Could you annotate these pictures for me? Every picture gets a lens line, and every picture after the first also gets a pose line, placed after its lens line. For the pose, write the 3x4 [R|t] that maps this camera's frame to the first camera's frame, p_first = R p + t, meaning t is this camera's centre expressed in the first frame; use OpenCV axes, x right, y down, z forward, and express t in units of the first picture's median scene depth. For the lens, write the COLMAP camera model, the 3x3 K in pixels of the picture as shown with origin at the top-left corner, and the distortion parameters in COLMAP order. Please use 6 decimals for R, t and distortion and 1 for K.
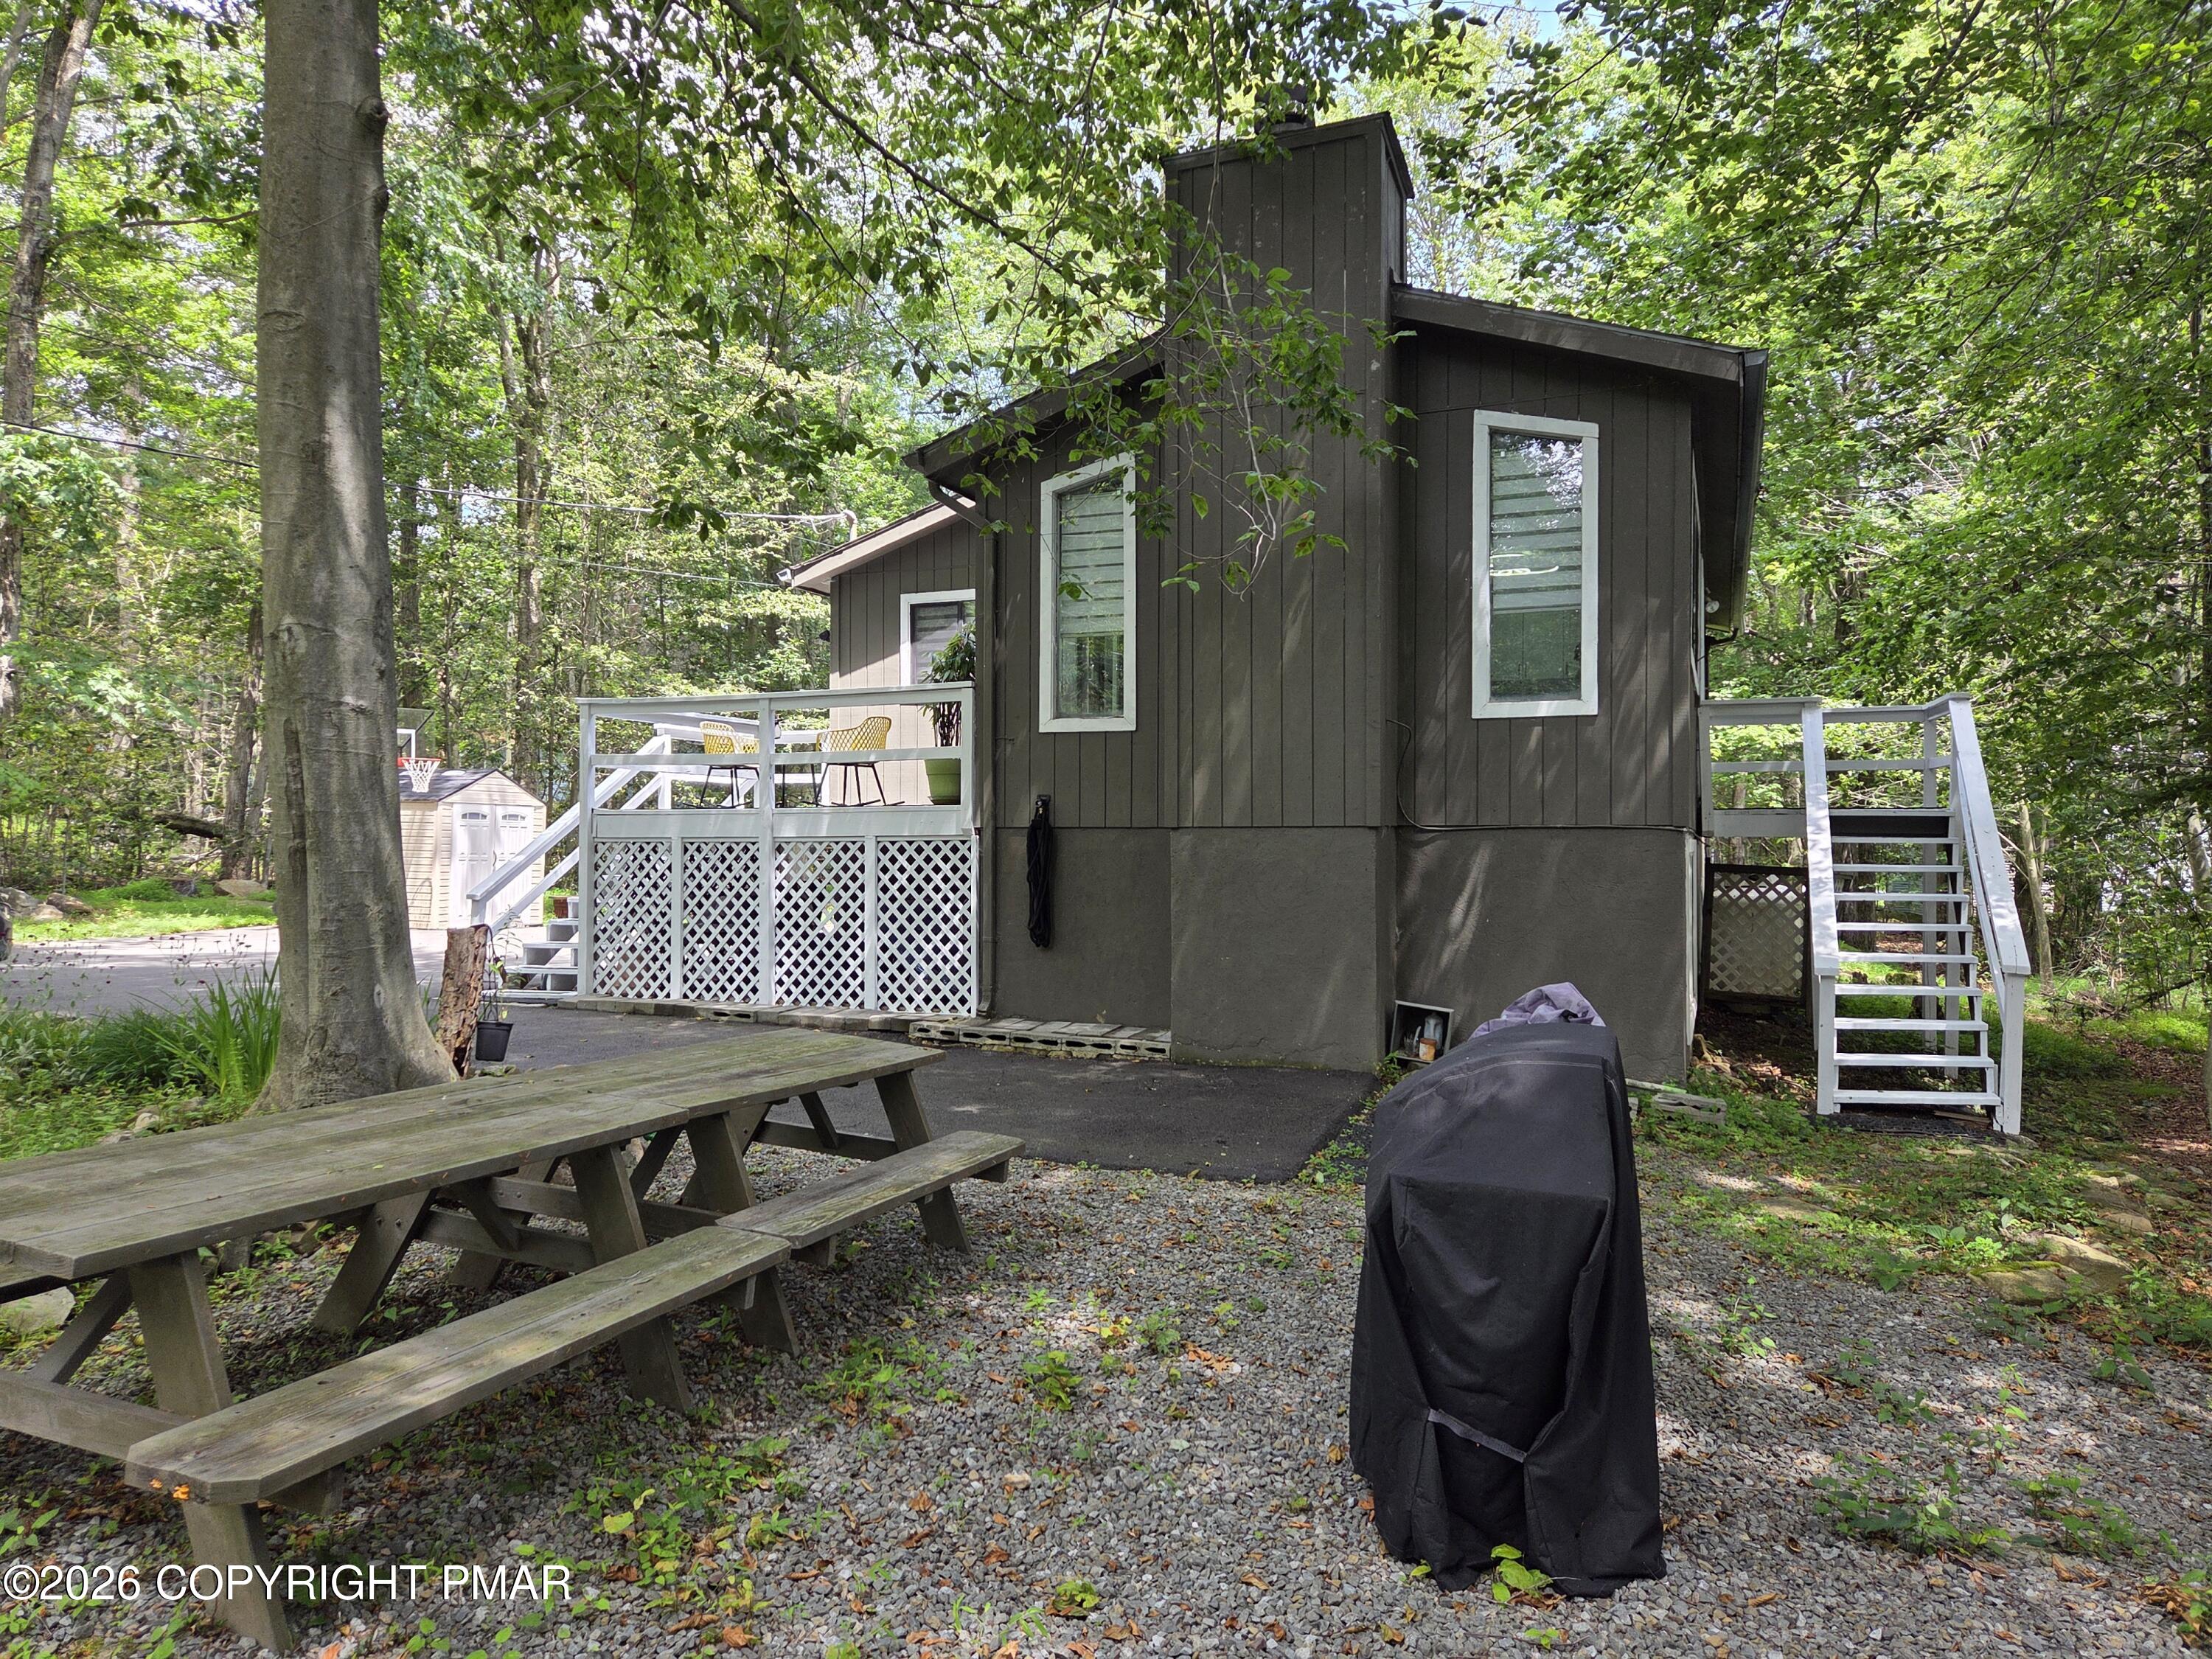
lens RADIAL K [[1425.3, 0, 1106.0], [0, 1425.3, 829.5], [0, 0, 1]] dist [0.077865, 0.000128]
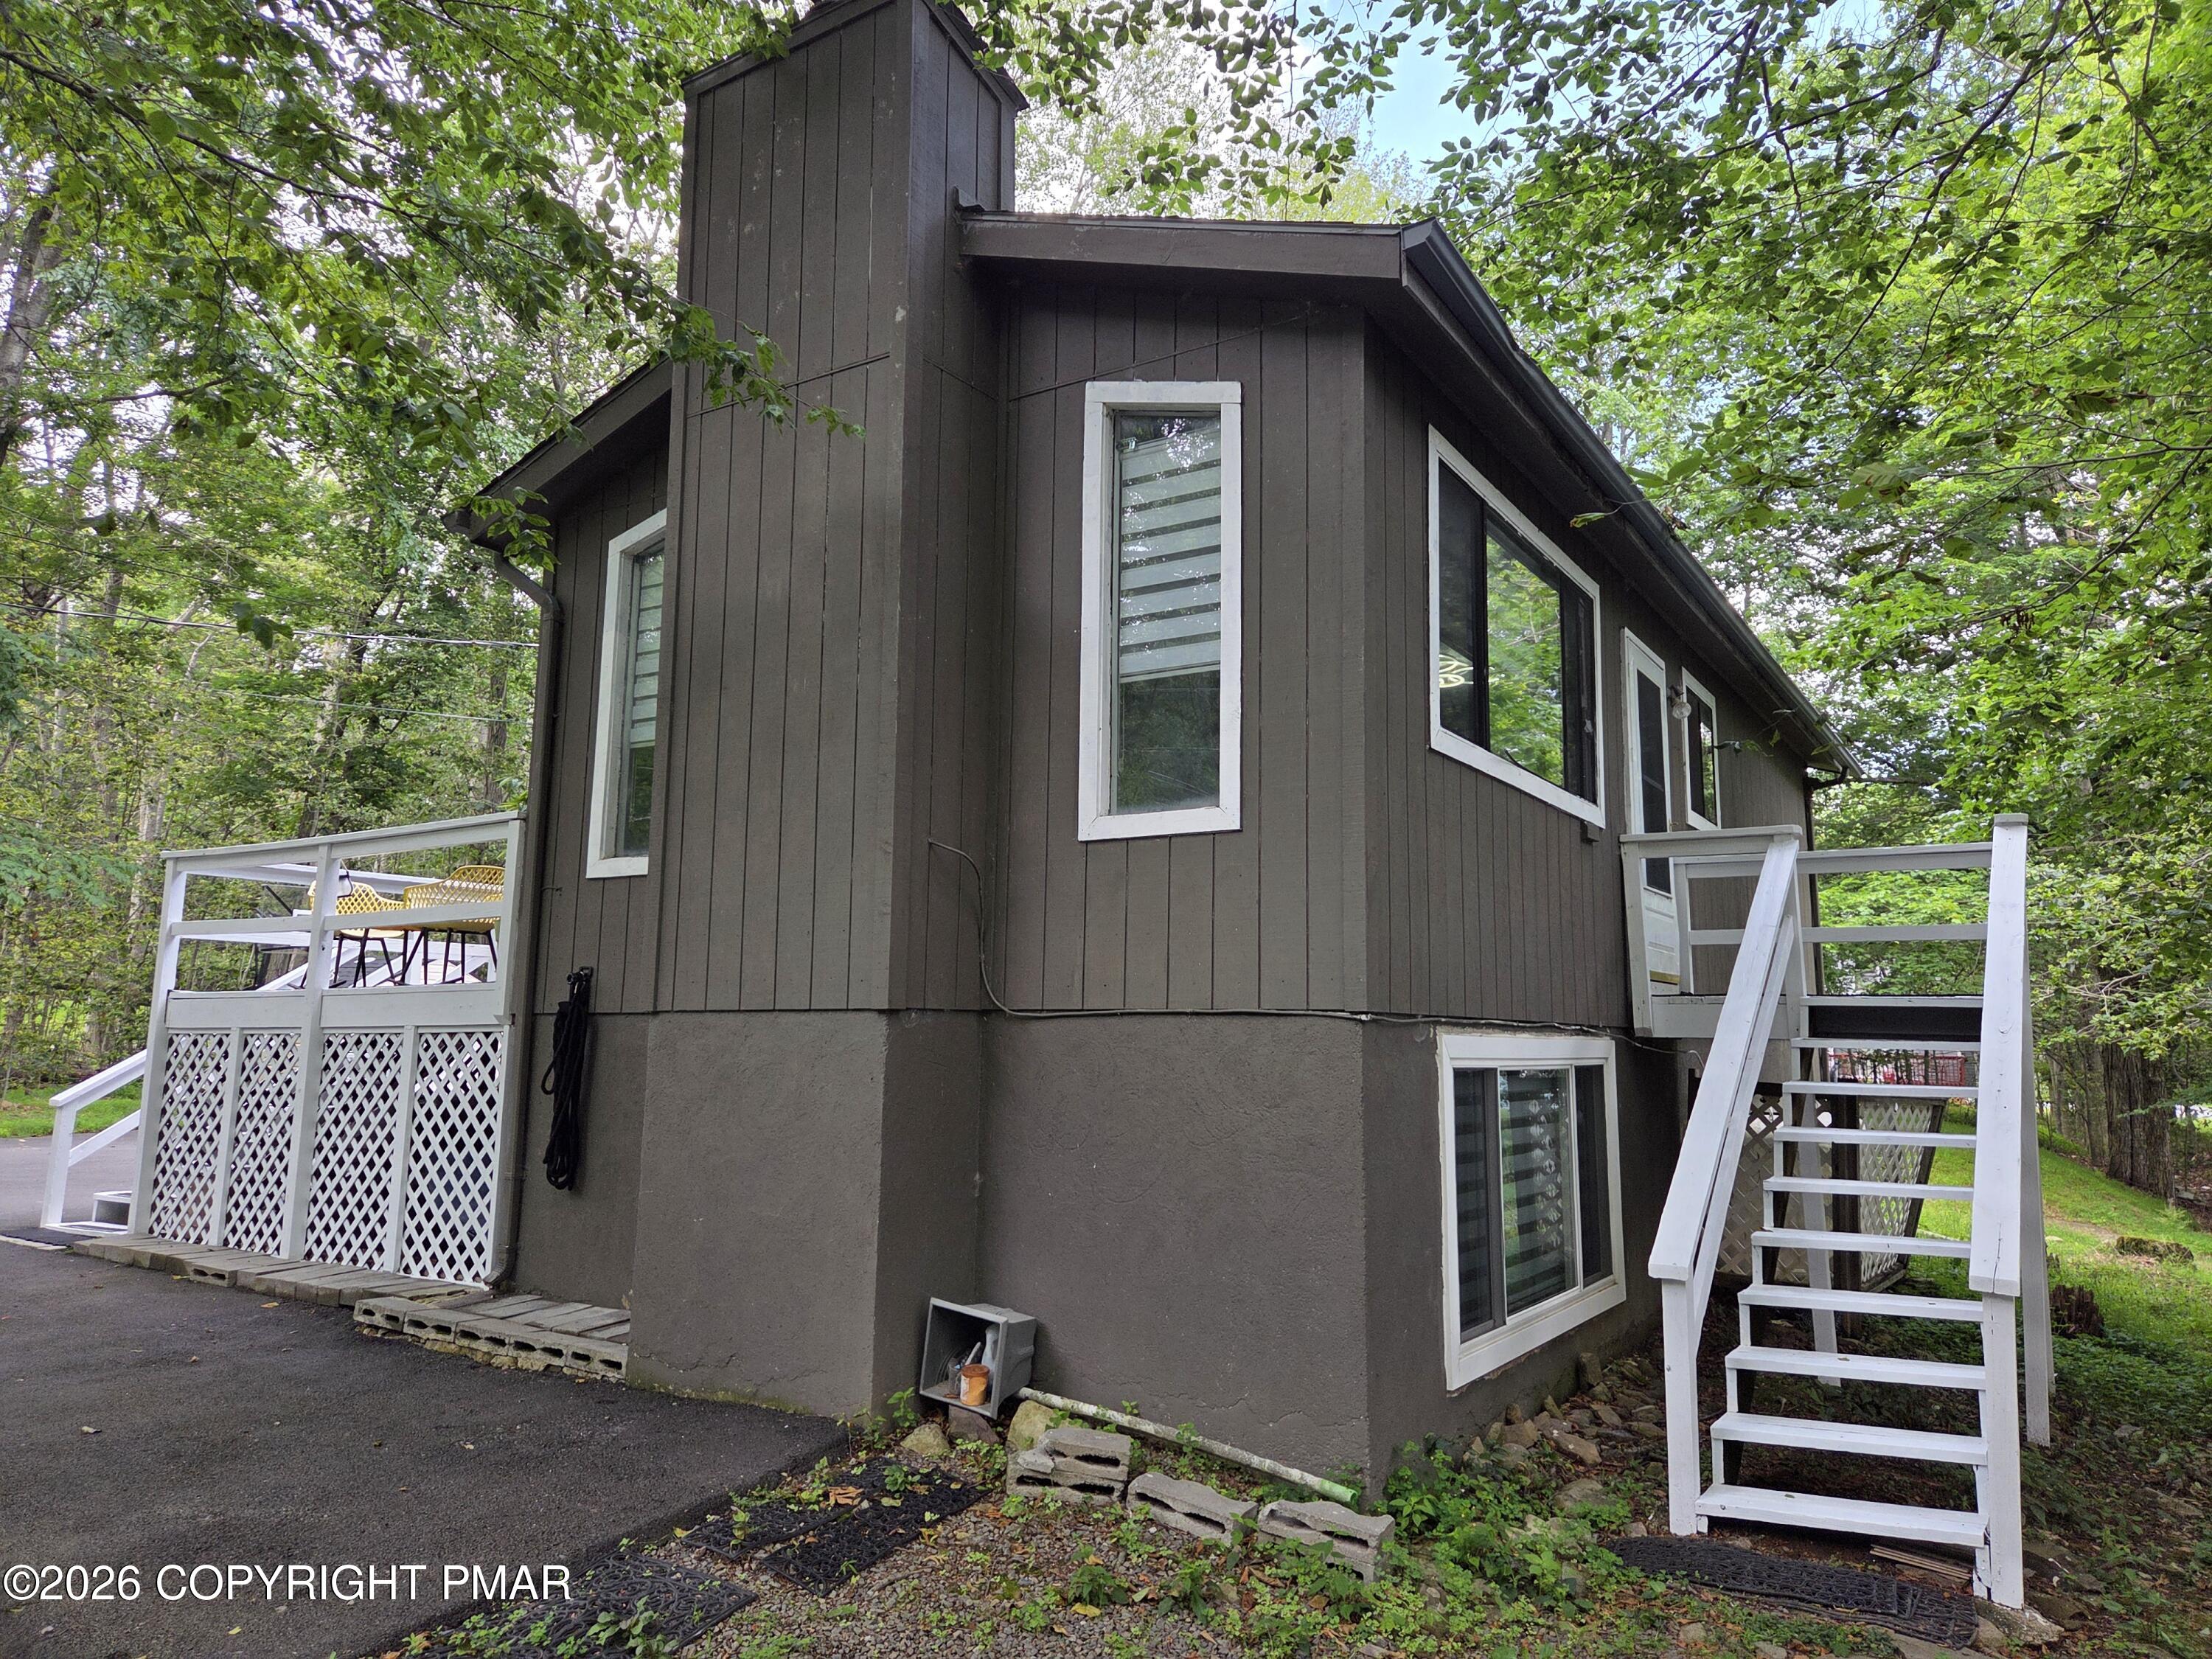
lens RADIAL K [[1464.7, 0, 1106.0], [0, 1464.7, 829.5], [0, 0, 1]] dist [0.053436, -0.000565]
pose [[0.986744, -0.013702, -0.161706, 0.369608], [-0.008055, 0.991066, -0.133128, 0.004311], [0.162086, 0.132666, 0.977818, 0.361052]]
